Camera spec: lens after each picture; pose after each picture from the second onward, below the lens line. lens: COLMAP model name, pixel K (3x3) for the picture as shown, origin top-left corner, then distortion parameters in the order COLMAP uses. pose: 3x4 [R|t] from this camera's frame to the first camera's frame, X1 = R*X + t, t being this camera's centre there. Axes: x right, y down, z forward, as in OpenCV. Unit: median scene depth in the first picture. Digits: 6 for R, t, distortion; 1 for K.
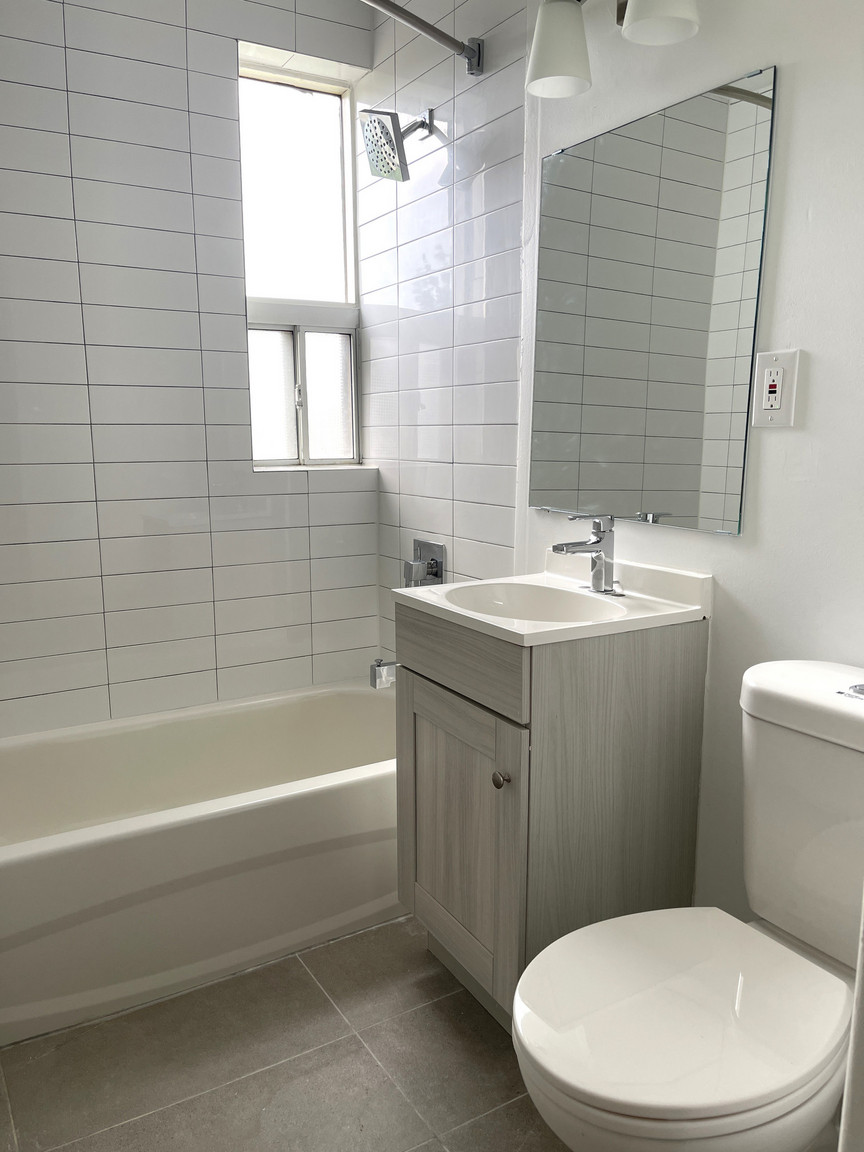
lens RADIAL K [[896.3, 0, 430.9], [0, 896.3, 580.0], [0, 0, 1]] dist [0.045884, -0.052337]
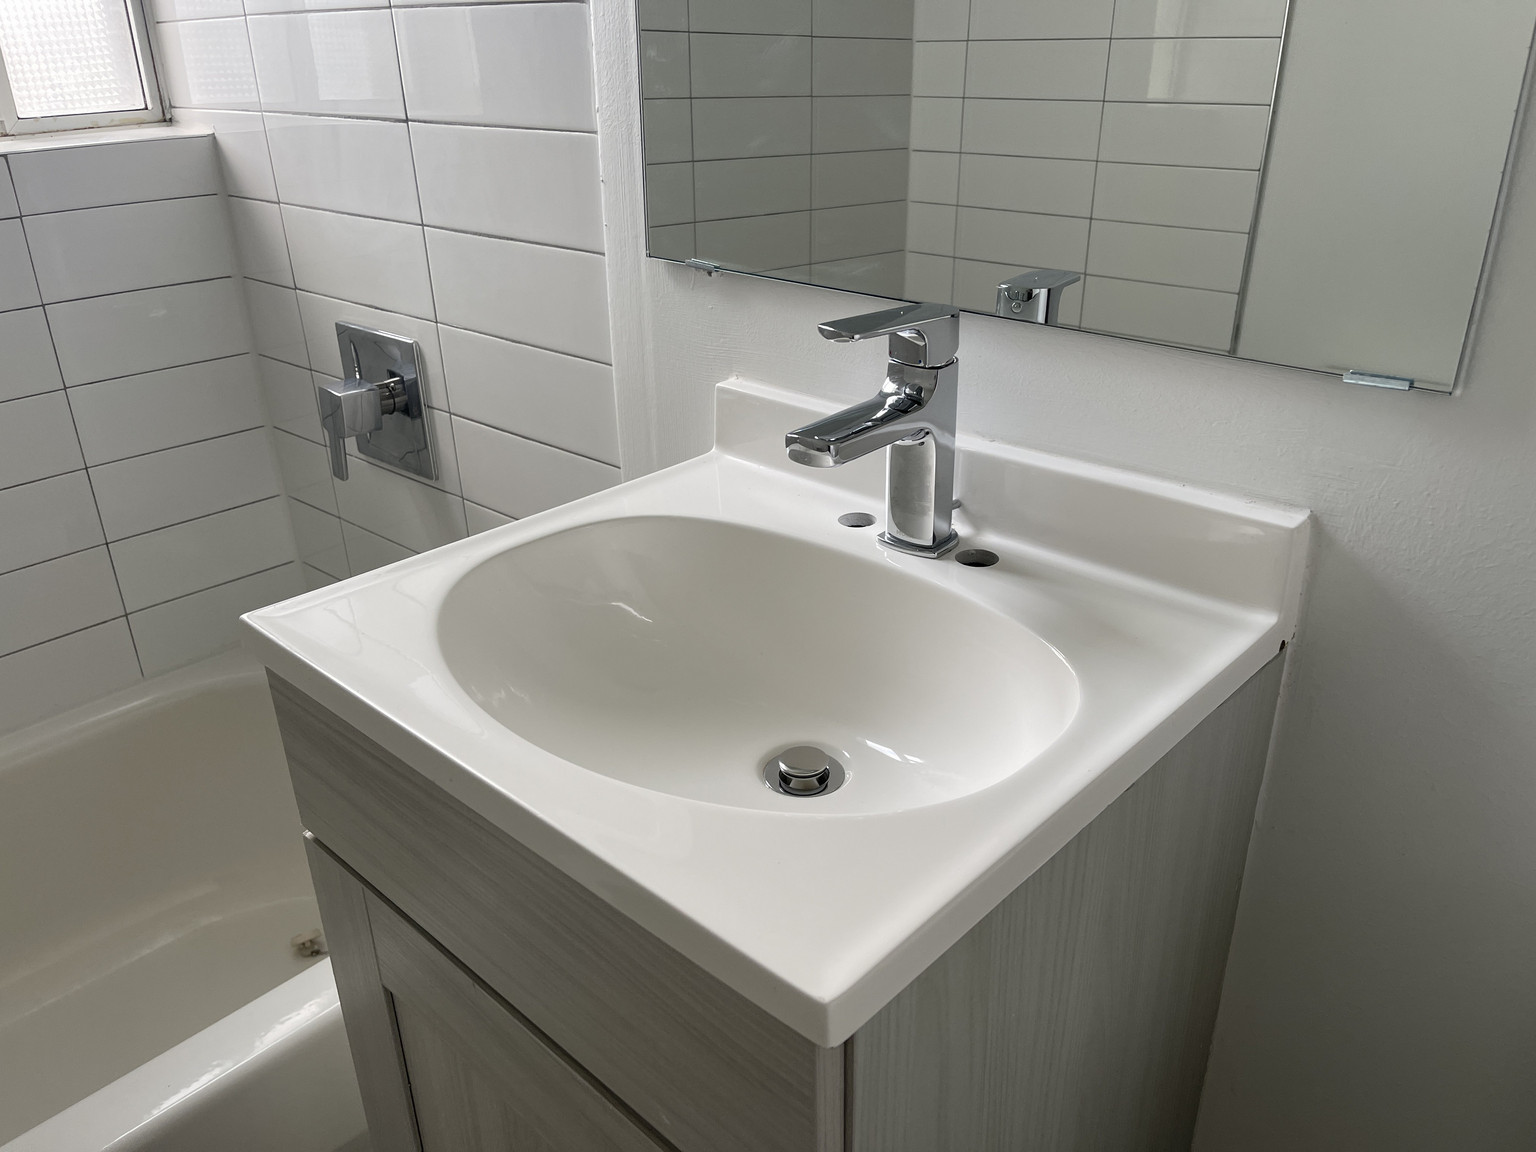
lens RADIAL K [[1195.1, 0, 782.5], [0, 1195.1, 580.1], [0, 0, 1]] dist [0.045884, -0.052337]
pose [[0.956459, -0.137677, 0.257353, 0.018486], [0.065784, 0.960753, 0.269492, -0.069817], [-0.284356, -0.240828, 0.927978, 0.433770]]
